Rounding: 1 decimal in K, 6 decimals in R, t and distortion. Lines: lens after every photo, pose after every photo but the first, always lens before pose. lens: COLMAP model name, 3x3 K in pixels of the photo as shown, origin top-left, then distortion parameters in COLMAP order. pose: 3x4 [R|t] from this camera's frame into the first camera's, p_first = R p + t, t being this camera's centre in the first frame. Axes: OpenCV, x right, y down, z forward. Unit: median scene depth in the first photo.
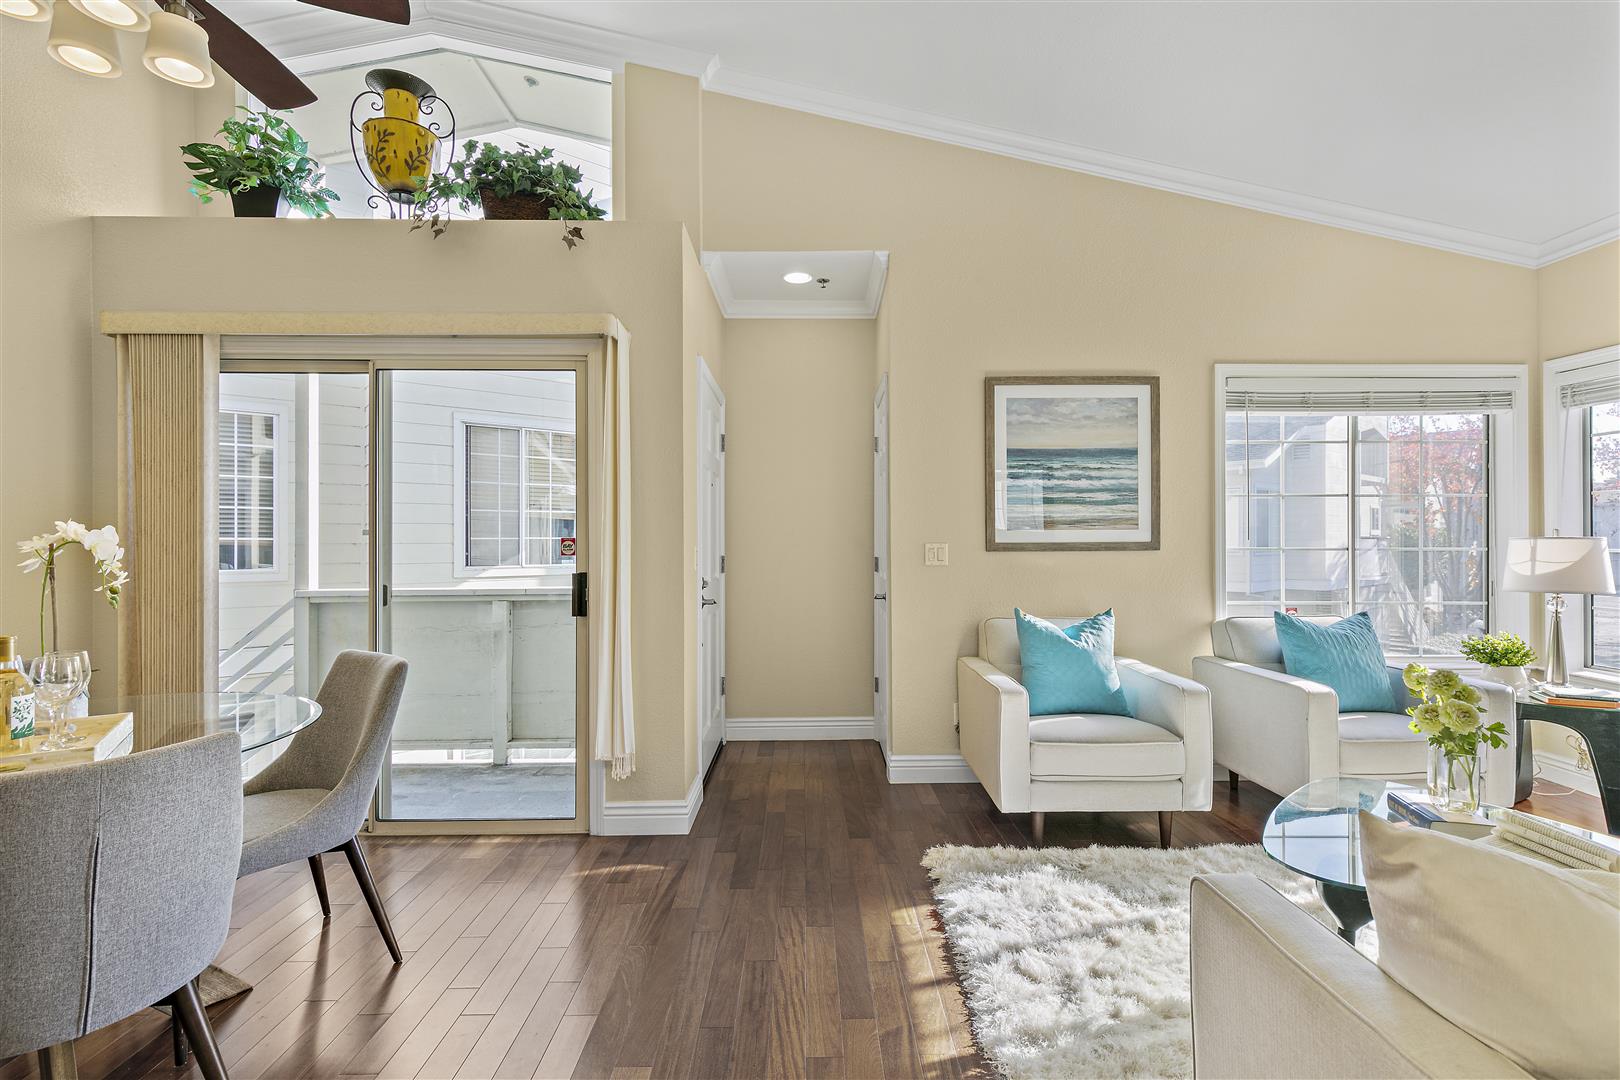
lens RADIAL K [[768.1, 0, 817.7], [0, 768.1, 548.2], [0, 0, 1]] dist [0.004198, 0.001399]
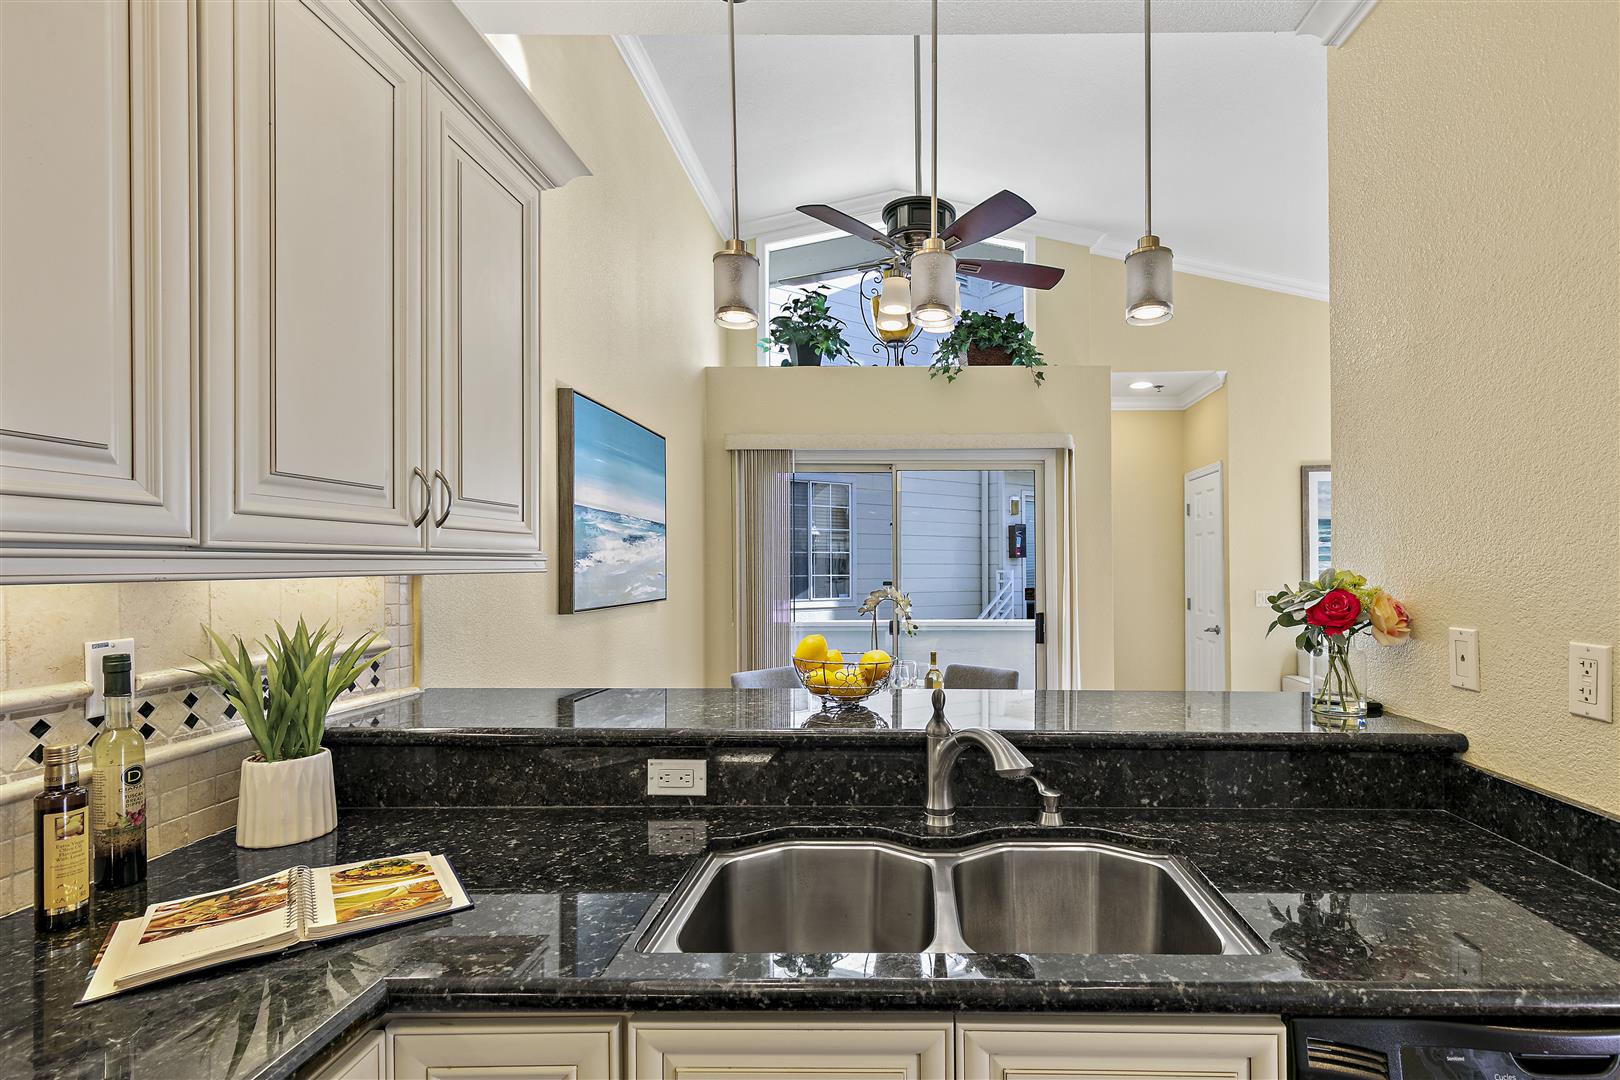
lens RADIAL K [[768.1, 0, 896.5], [0, 768.1, 569.3], [0, 0, 1]] dist [0.004198, 0.001399]
pose [[0.999377, 0.000994, -0.035276, -0.440540], [-0.001156, 0.999989, -0.004561, -0.036510], [0.035272, 0.004599, 0.999367, -0.356553]]
